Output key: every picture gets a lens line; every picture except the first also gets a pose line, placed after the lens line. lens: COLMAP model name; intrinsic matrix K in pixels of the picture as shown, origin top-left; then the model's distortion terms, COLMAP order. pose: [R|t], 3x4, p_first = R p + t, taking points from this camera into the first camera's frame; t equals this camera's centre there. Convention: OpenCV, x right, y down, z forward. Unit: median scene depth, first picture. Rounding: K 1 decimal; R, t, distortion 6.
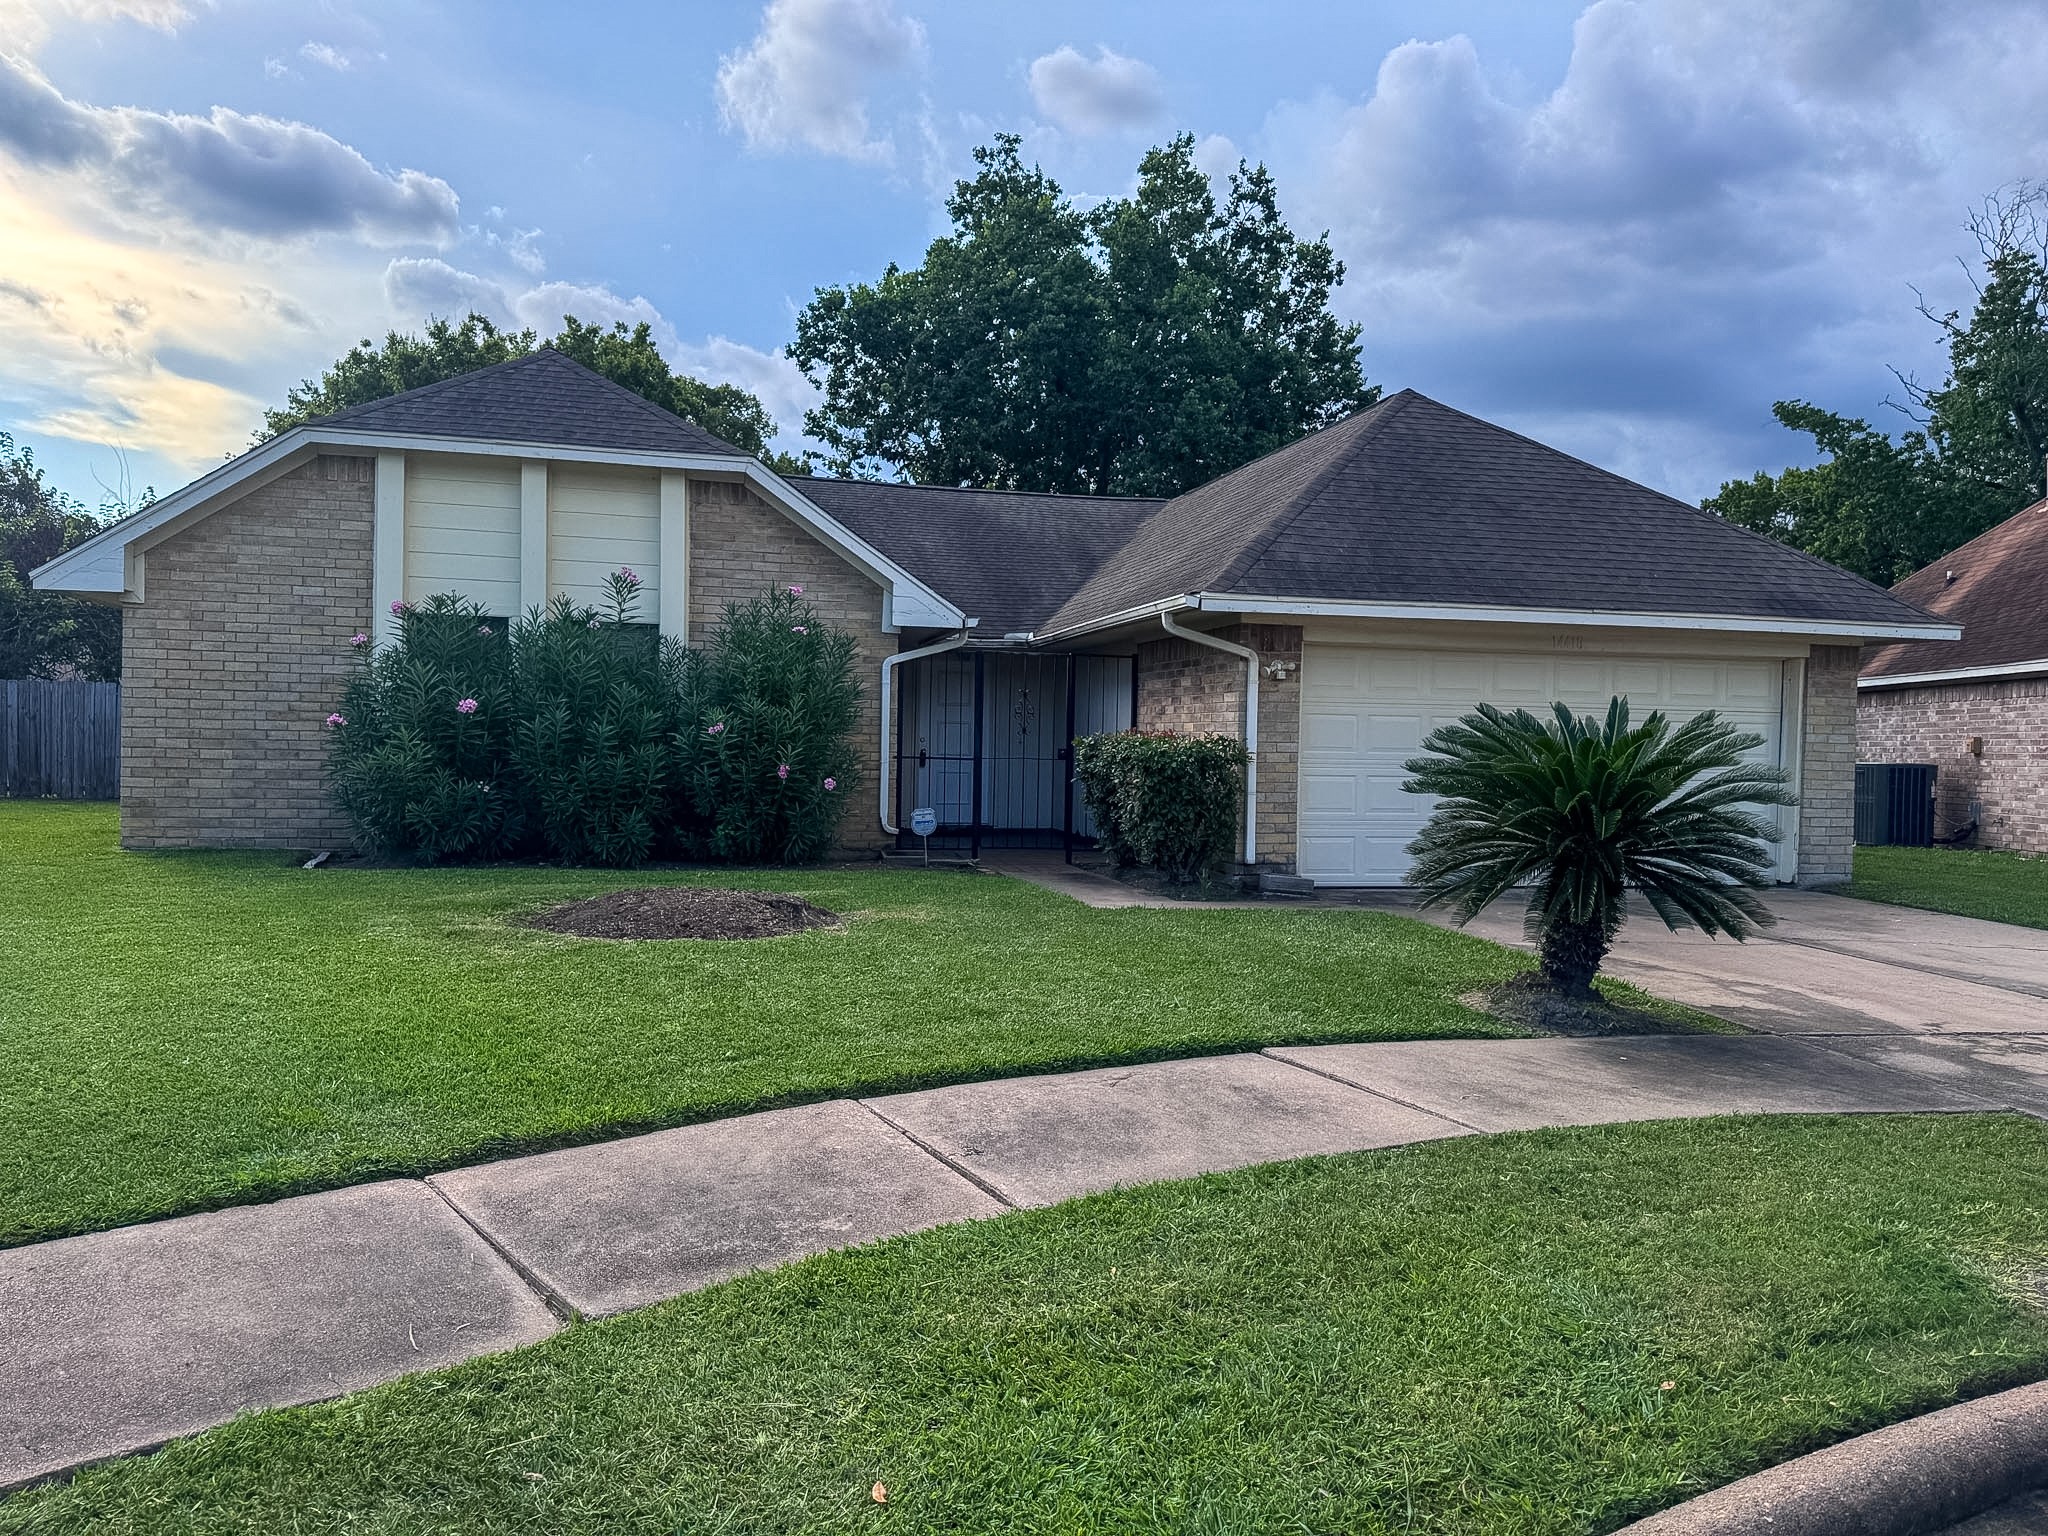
lens RADIAL K [[1429.8, 0, 1023.7], [0, 1429.8, 756.9], [0, 0, 1]] dist [0.048410, -0.044781]
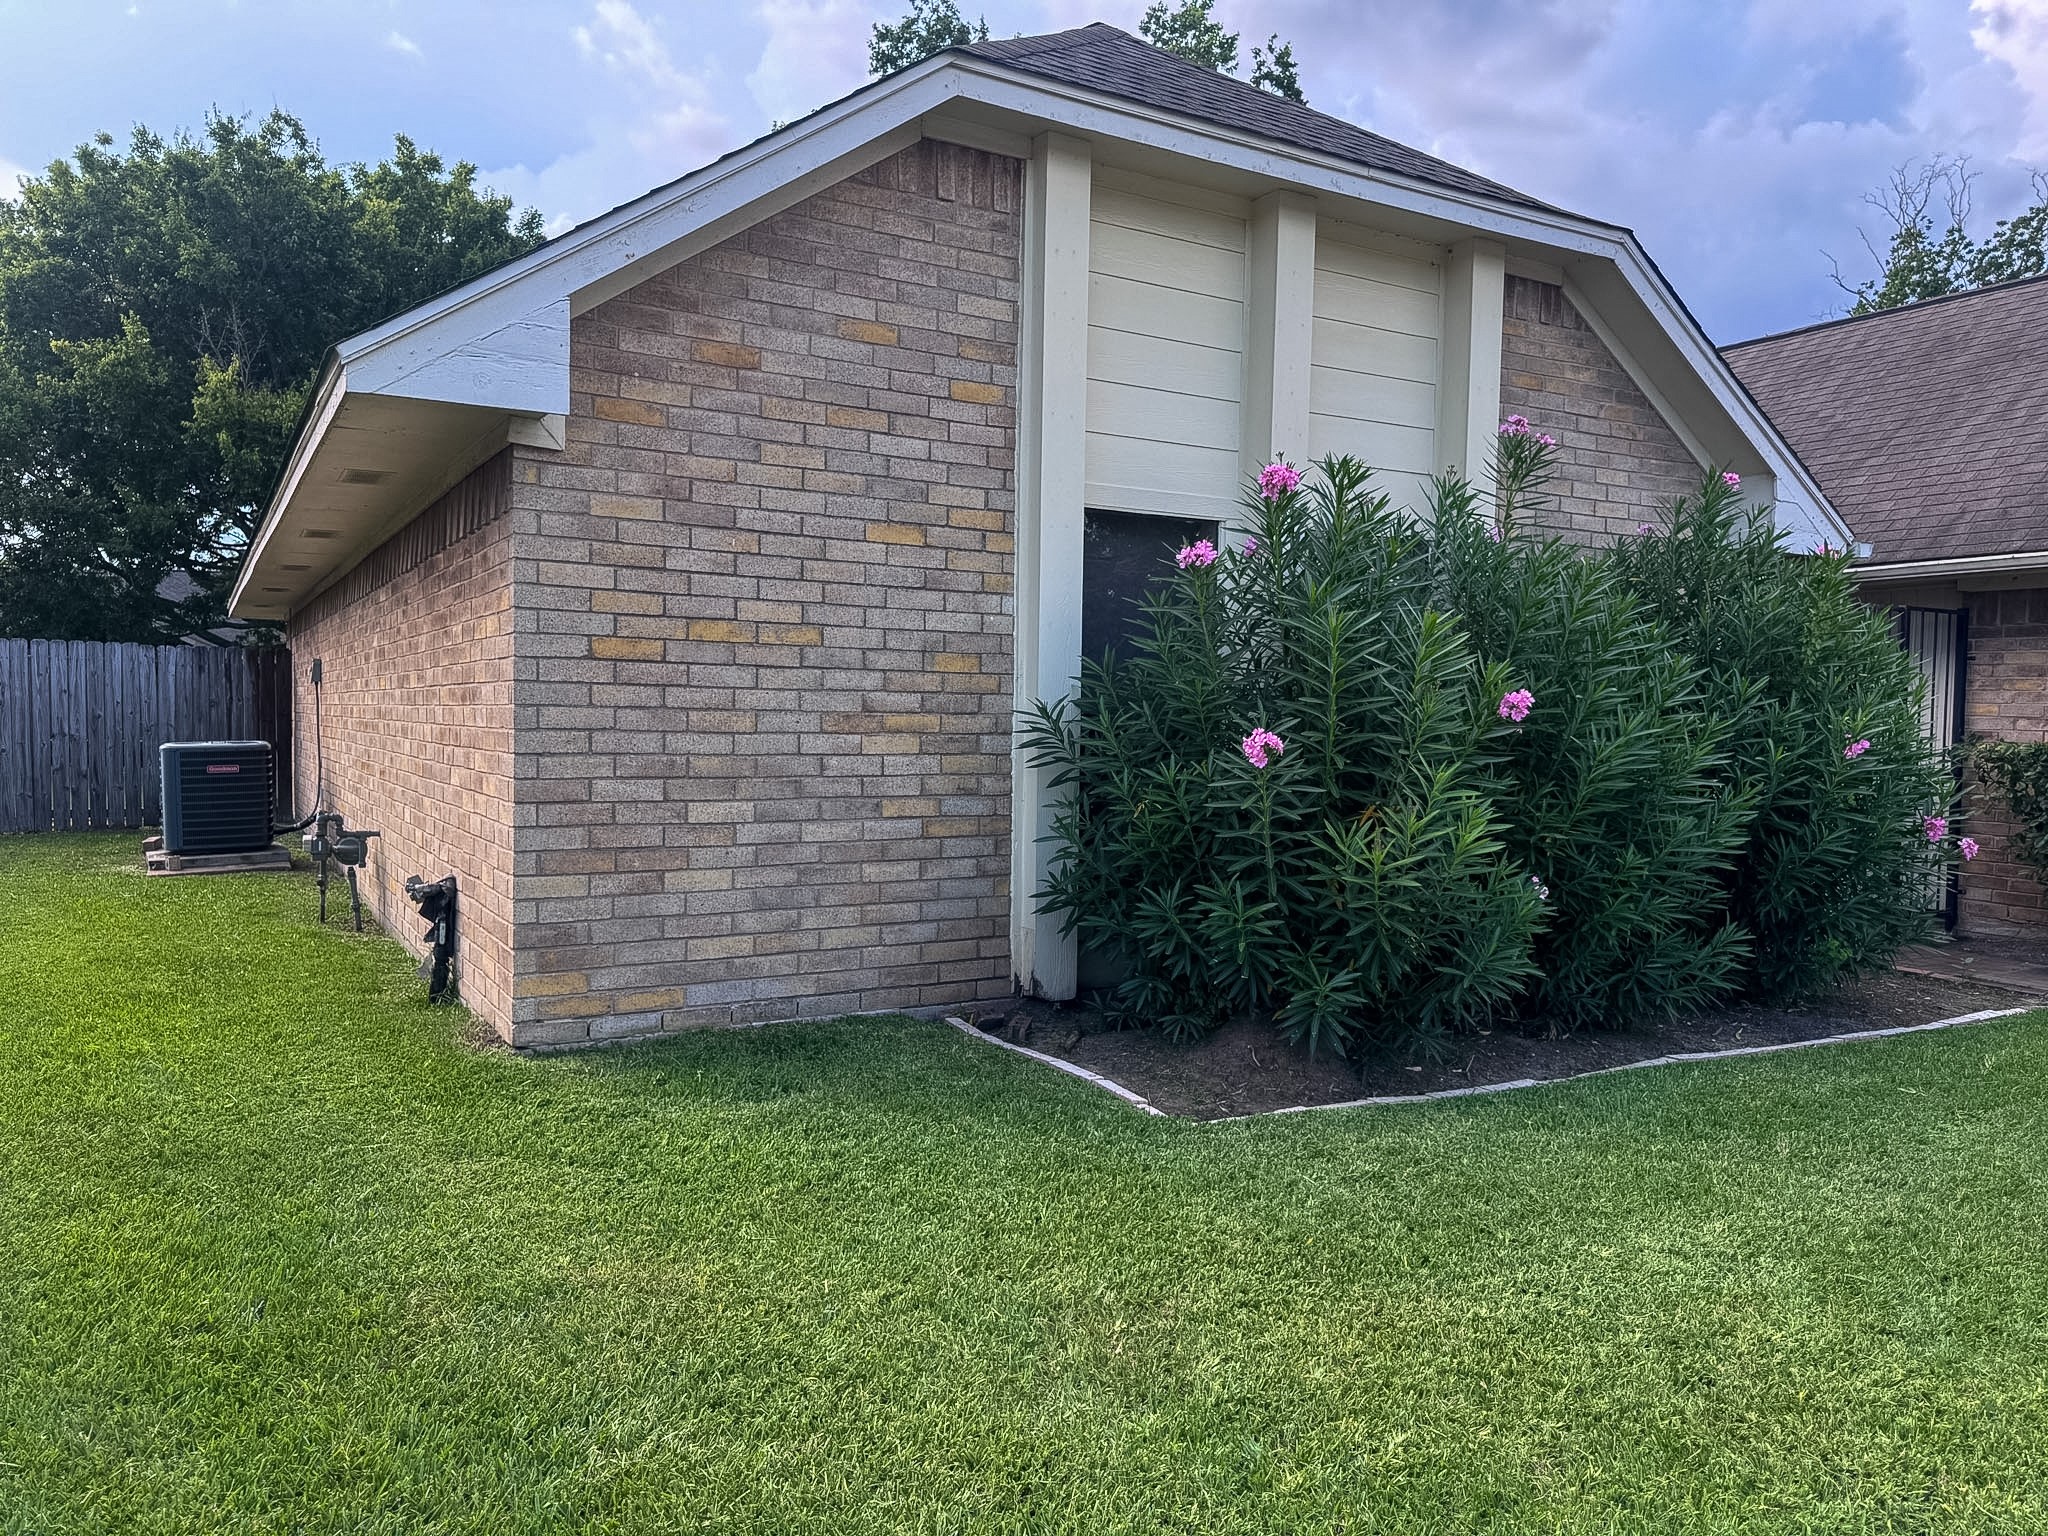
lens RADIAL K [[1429.8, 0, 1038.6], [0, 1429.8, 786.8], [0, 0, 1]] dist [0.048410, -0.044781]
pose [[0.956351, -0.023554, 0.291270, -0.589331], [0.012927, 0.999180, 0.038357, -0.024903], [-0.291935, -0.032917, 0.955872, 0.557116]]
